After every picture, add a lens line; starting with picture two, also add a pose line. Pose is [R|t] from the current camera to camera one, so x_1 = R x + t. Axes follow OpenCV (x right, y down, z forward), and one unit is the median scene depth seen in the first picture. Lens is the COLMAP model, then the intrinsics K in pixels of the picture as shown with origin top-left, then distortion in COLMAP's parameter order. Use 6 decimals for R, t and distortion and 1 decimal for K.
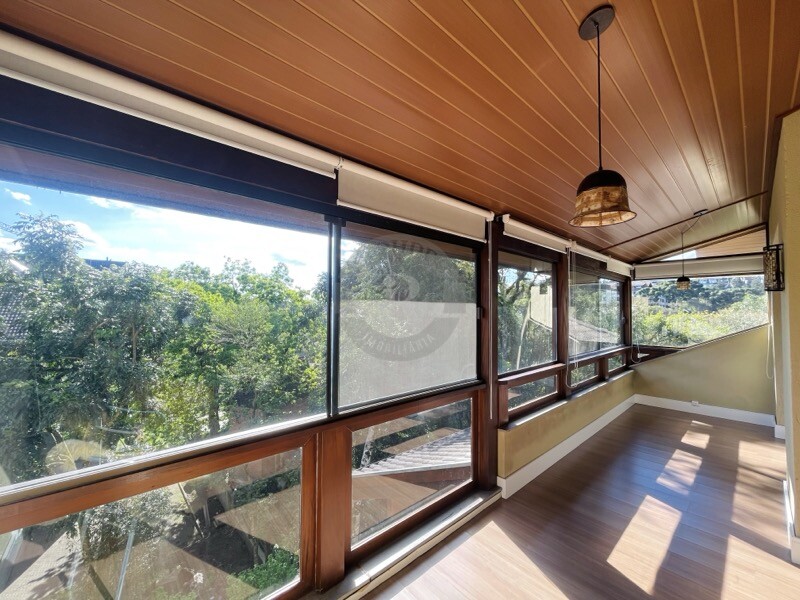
lens RADIAL K [[323.7, 0, 400.0], [0, 323.7, 300.0], [0, 0, 1]] dist [-0.000859, -0.000346]
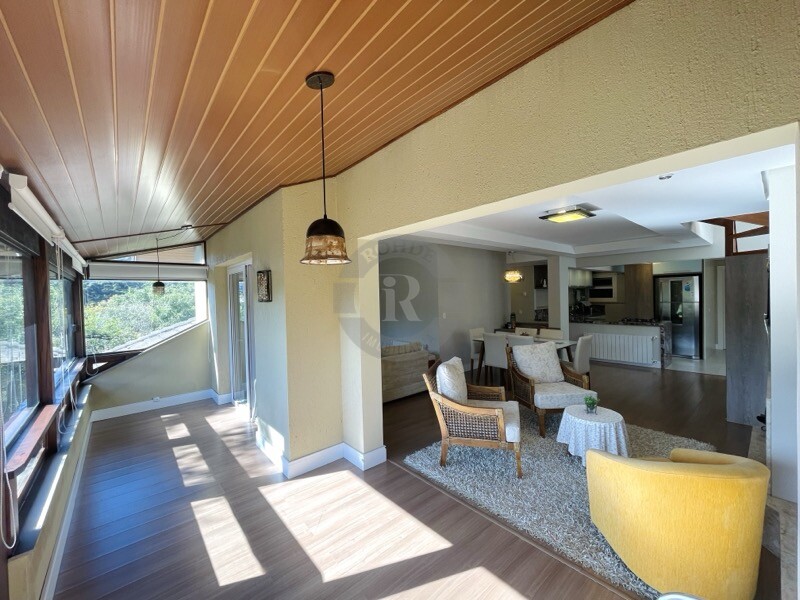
lens RADIAL K [[323.7, 0, 400.0], [0, 323.7, 300.0], [0, 0, 1]] dist [-0.000859, -0.000346]
pose [[0.021882, -0.019410, 0.999572, -0.301525], [-0.008043, 0.999776, 0.019590, -0.081720], [-0.999728, -0.008468, 0.021721, 0.421312]]
